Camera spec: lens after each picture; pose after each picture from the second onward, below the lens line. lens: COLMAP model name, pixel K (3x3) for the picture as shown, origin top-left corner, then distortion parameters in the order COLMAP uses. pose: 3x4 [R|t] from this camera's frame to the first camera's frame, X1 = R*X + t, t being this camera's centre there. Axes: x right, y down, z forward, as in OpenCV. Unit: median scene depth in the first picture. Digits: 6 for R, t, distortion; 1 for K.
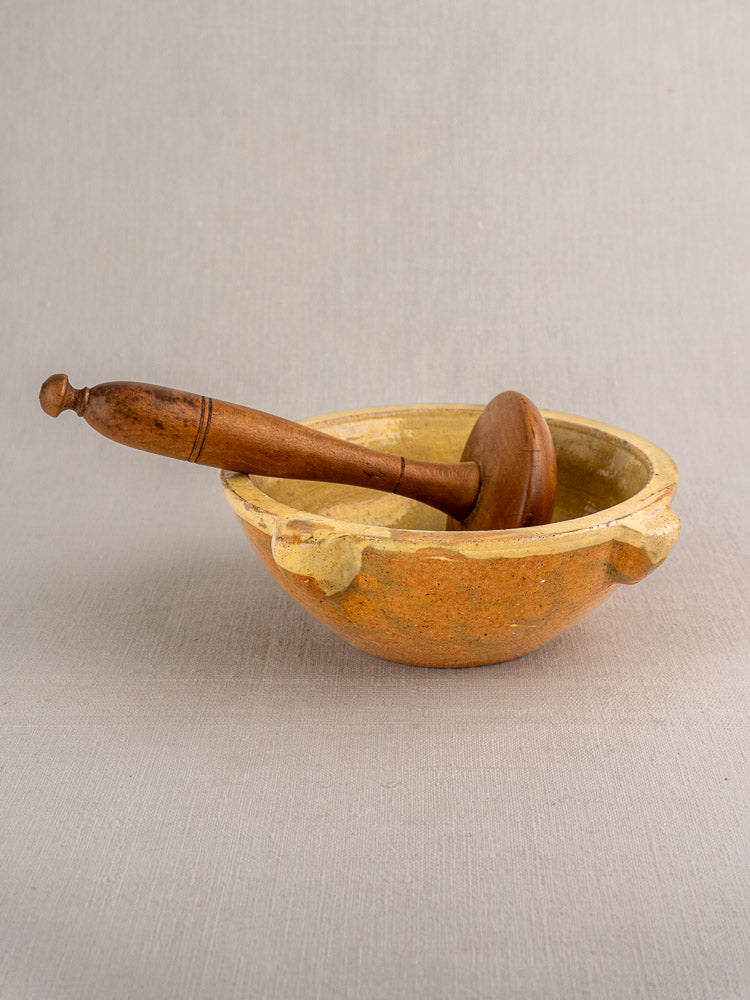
lens RADIAL K [[1470.7, 0, 392.6], [0, 1470.7, 497.4], [0, 0, 1]] dist [-0.006377, 0.013983]
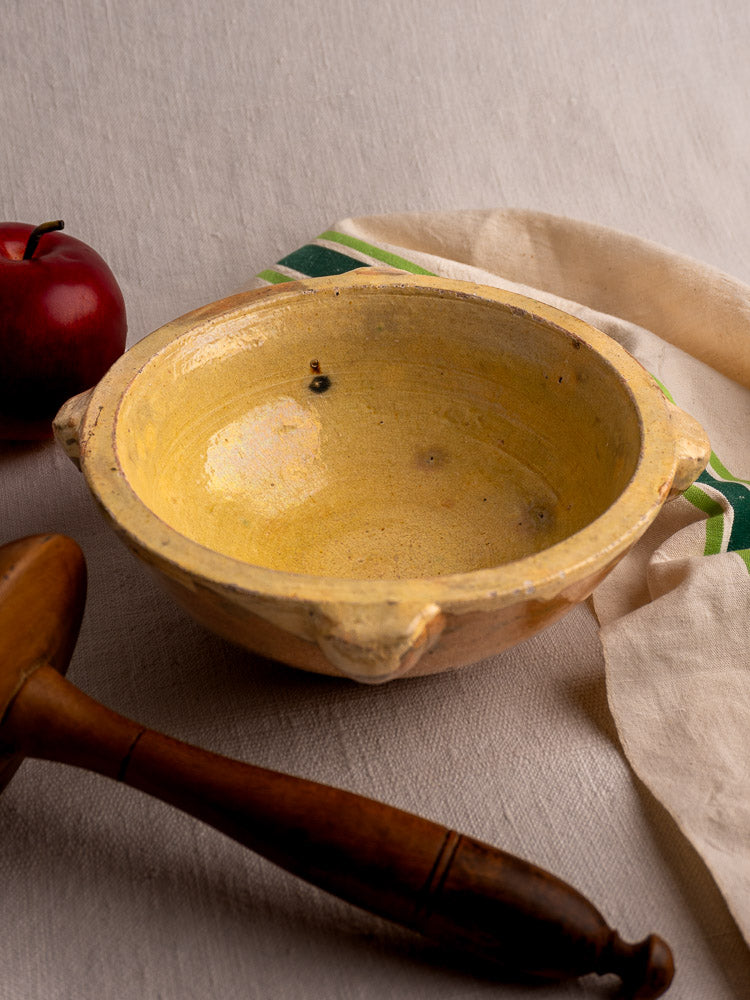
lens RADIAL K [[1334.2, 0, 375.0], [0, 1334.2, 500.0], [0, 0, 1]] dist [-0.006994, 0.023769]
pose [[0.967129, -0.156487, 0.200431, -0.089135], [0.091906, 0.950043, 0.298281, -0.191416], [-0.237095, -0.270056, 0.933197, 0.348153]]
